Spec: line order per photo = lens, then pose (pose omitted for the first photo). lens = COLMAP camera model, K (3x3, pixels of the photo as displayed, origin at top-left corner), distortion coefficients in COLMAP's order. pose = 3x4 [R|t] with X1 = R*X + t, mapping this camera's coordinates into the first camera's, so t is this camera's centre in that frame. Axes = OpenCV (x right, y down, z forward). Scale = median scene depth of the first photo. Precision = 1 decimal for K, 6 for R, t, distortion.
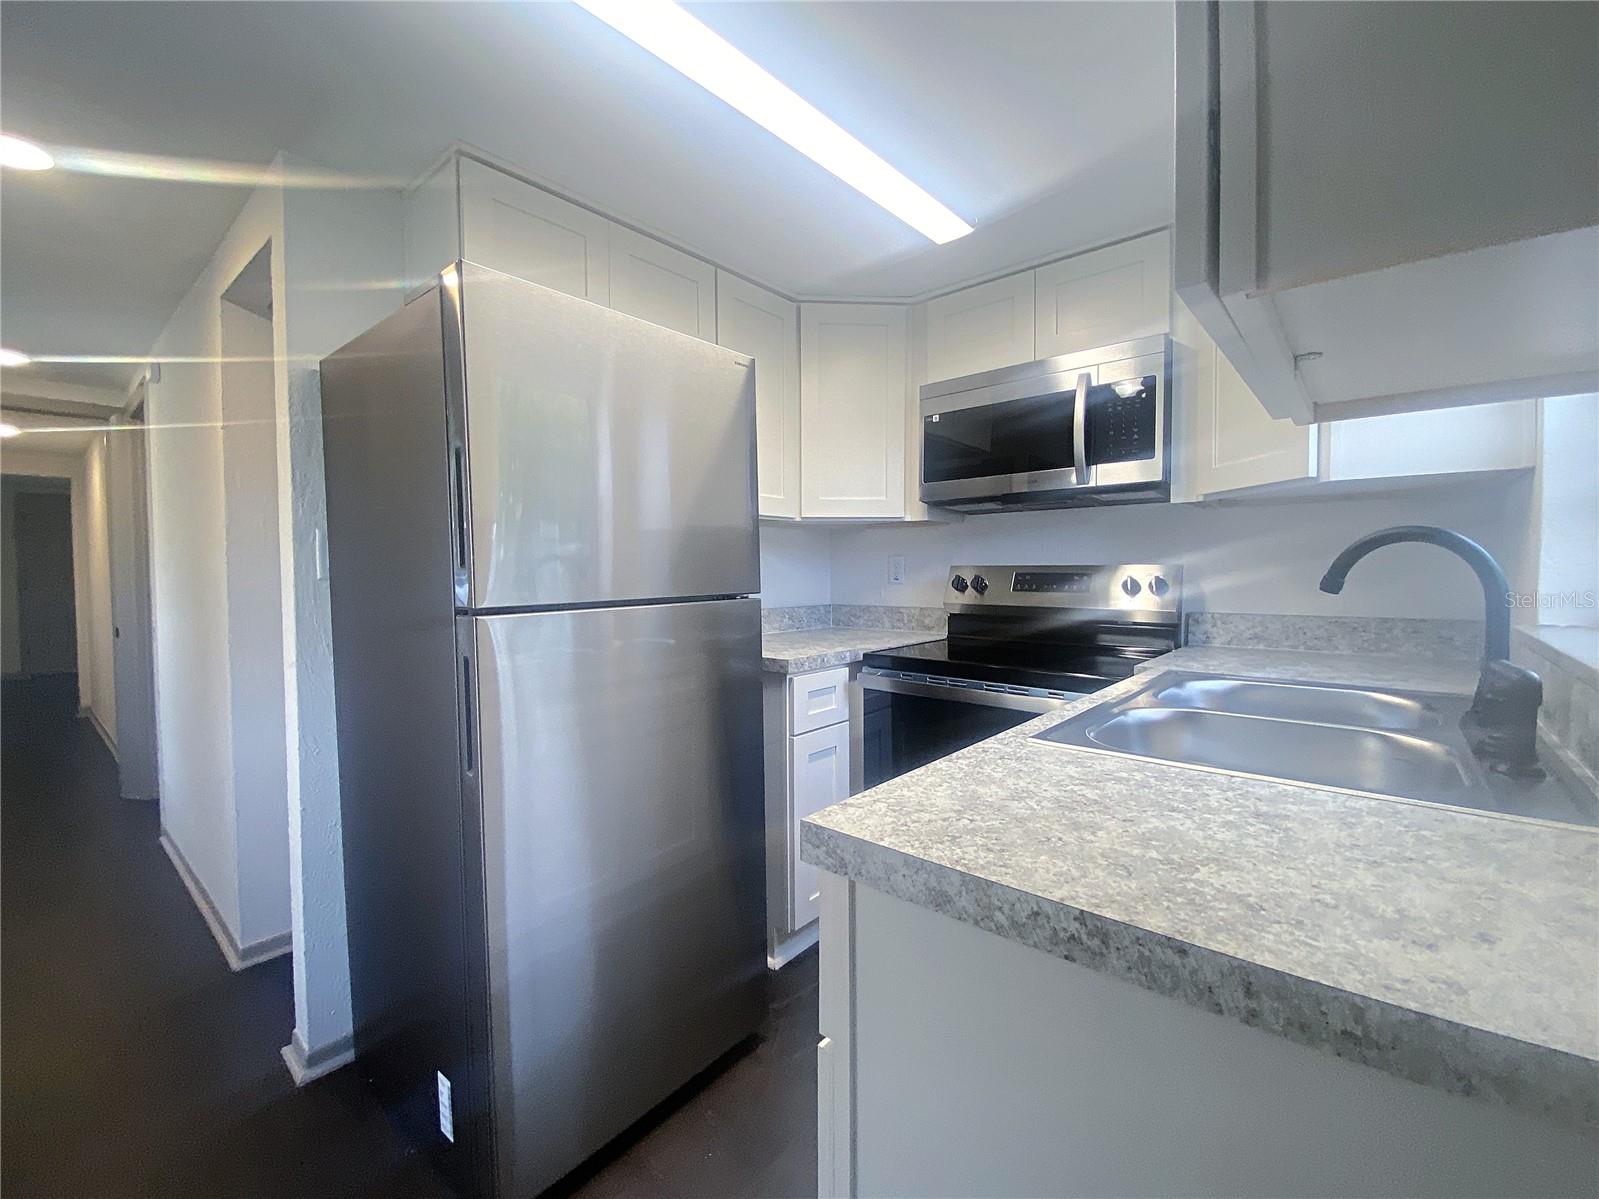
lens RADIAL K [[667.0, 0, 769.6], [0, 667.0, 599.4], [0, 0, 1]] dist [0.000166, -0.013064]
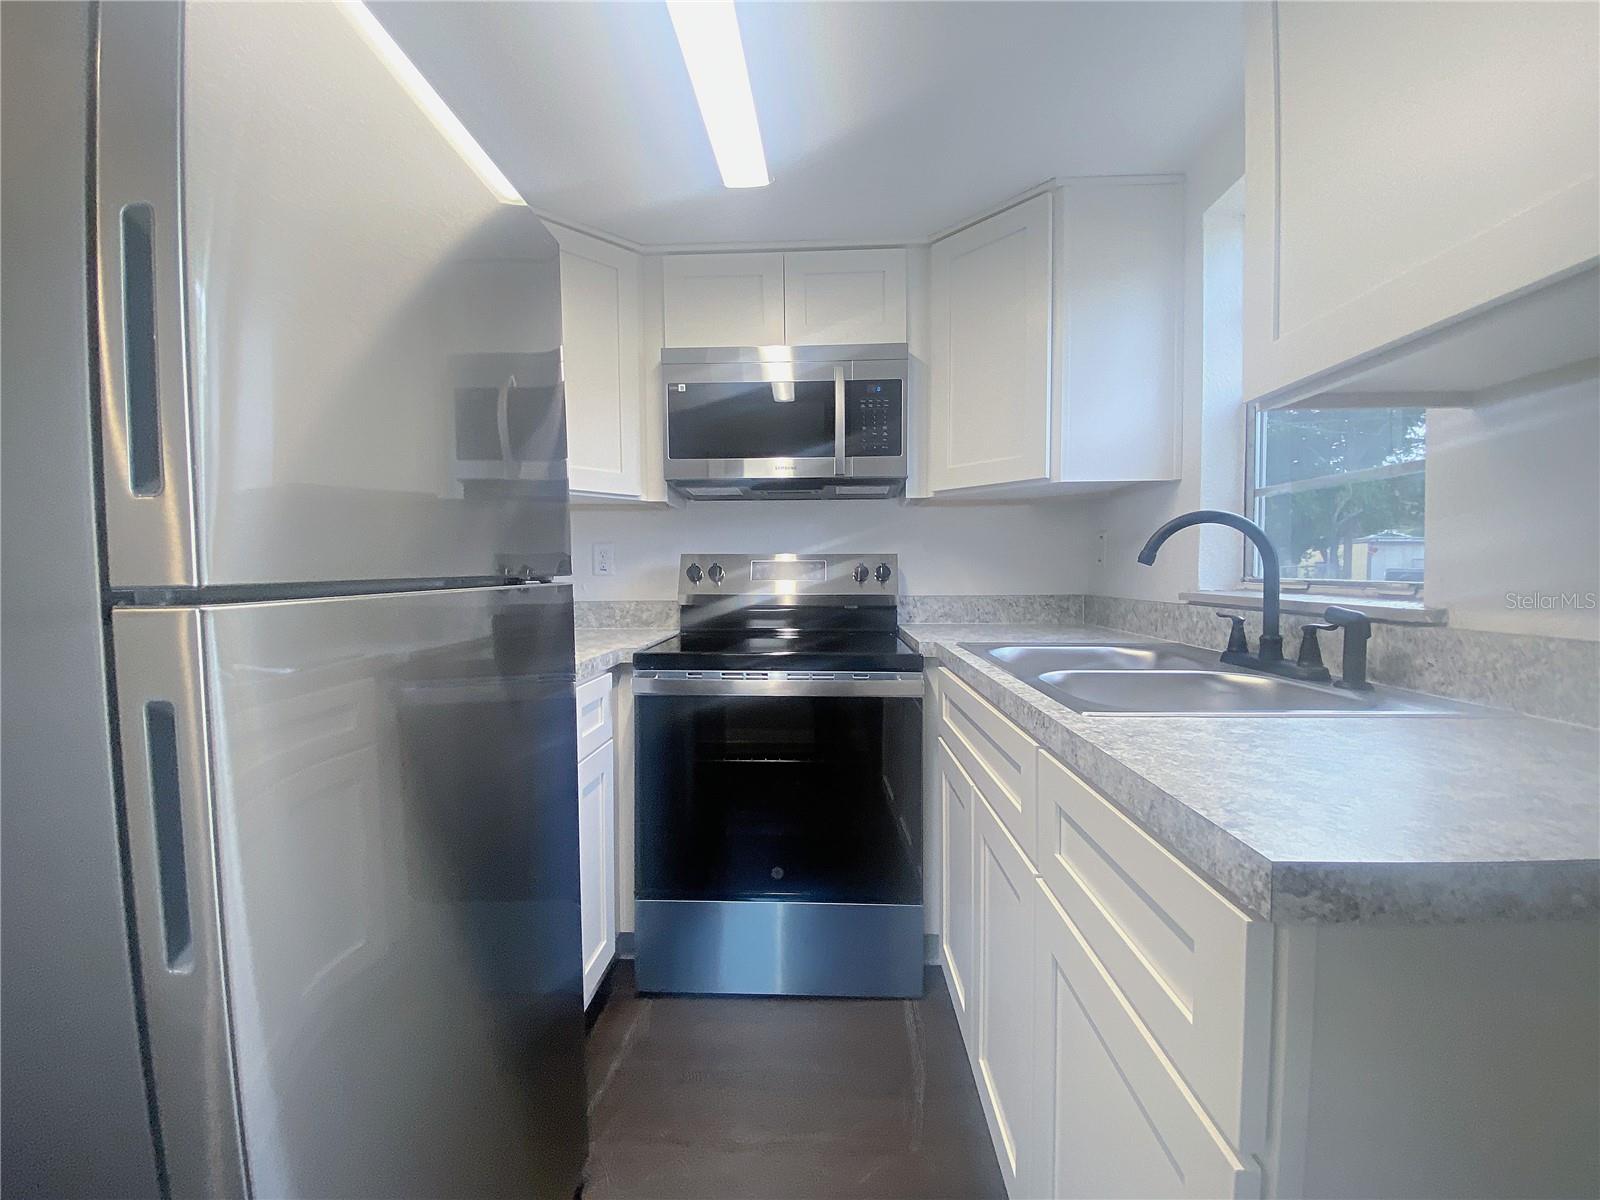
lens RADIAL K [[656.6, 0, 793.9], [0, 656.6, 599.4], [0, 0, 1]] dist [0.038848, -0.029317]
pose [[0.773664, -0.024670, 0.633115, -0.244379], [0.027696, 0.999603, 0.005105, 0.015592], [-0.632990, 0.013585, 0.774041, 0.254752]]
